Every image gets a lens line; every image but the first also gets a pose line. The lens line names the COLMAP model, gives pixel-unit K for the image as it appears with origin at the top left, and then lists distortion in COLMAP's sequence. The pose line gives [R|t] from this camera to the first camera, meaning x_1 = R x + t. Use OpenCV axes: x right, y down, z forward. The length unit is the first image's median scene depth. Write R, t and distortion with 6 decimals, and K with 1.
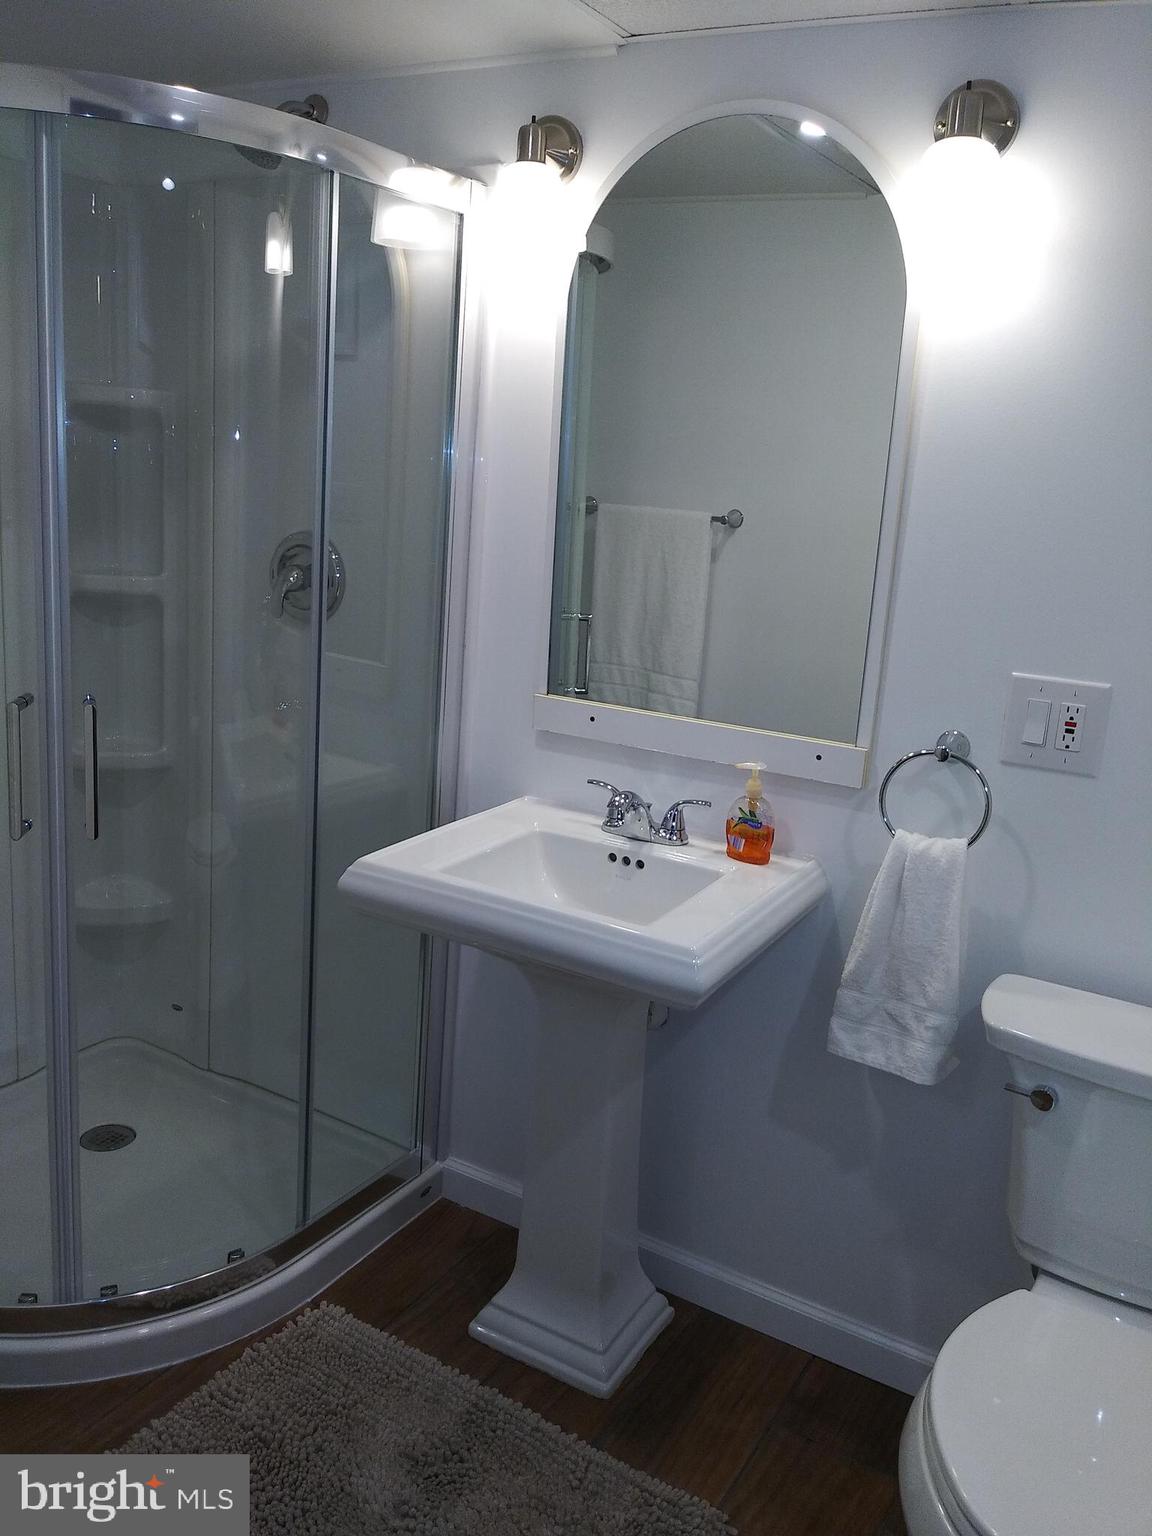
lens RADIAL K [[1245.5, 0, 568.2], [0, 1245.5, 770.2], [0, 0, 1]] dist [0.031241, -0.071049]
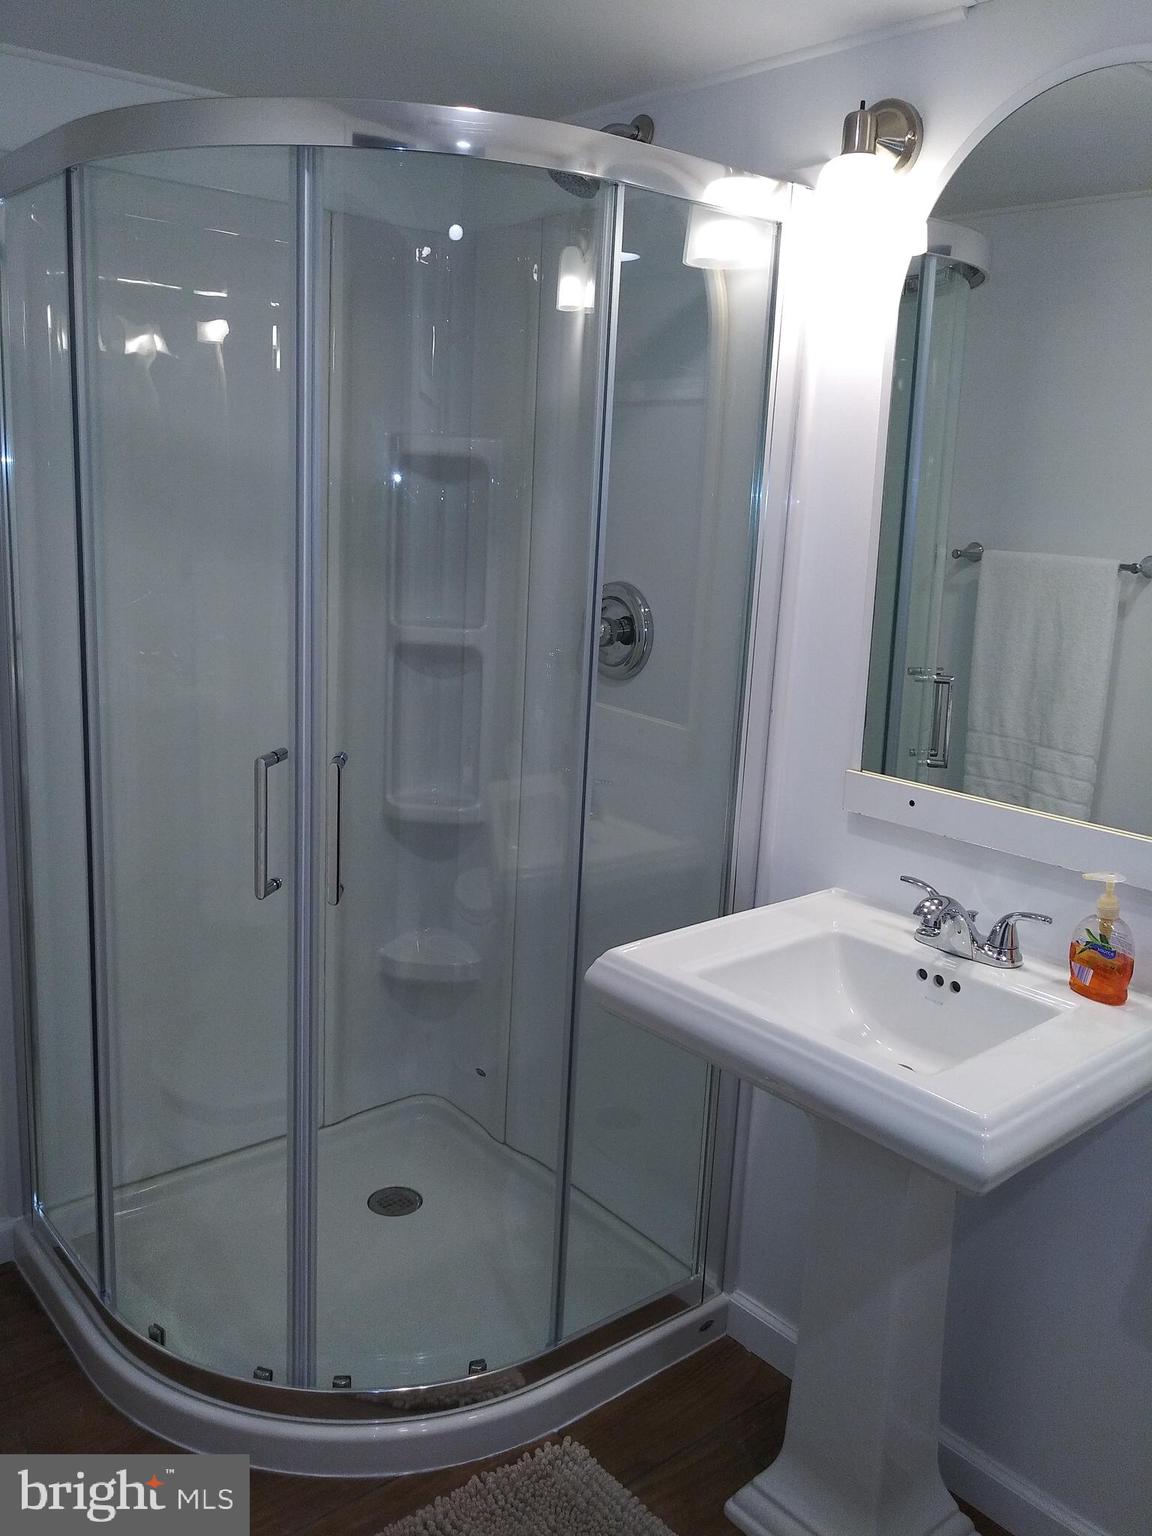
lens RADIAL K [[1245.5, 0, 575.0], [0, 1245.5, 767.7], [0, 0, 1]] dist [0.031241, -0.071049]
pose [[0.942863, 0.047941, -0.329713, 0.082540], [-0.062358, 0.997499, -0.033283, -0.023555], [0.327293, 0.051942, 0.943494, 0.136824]]
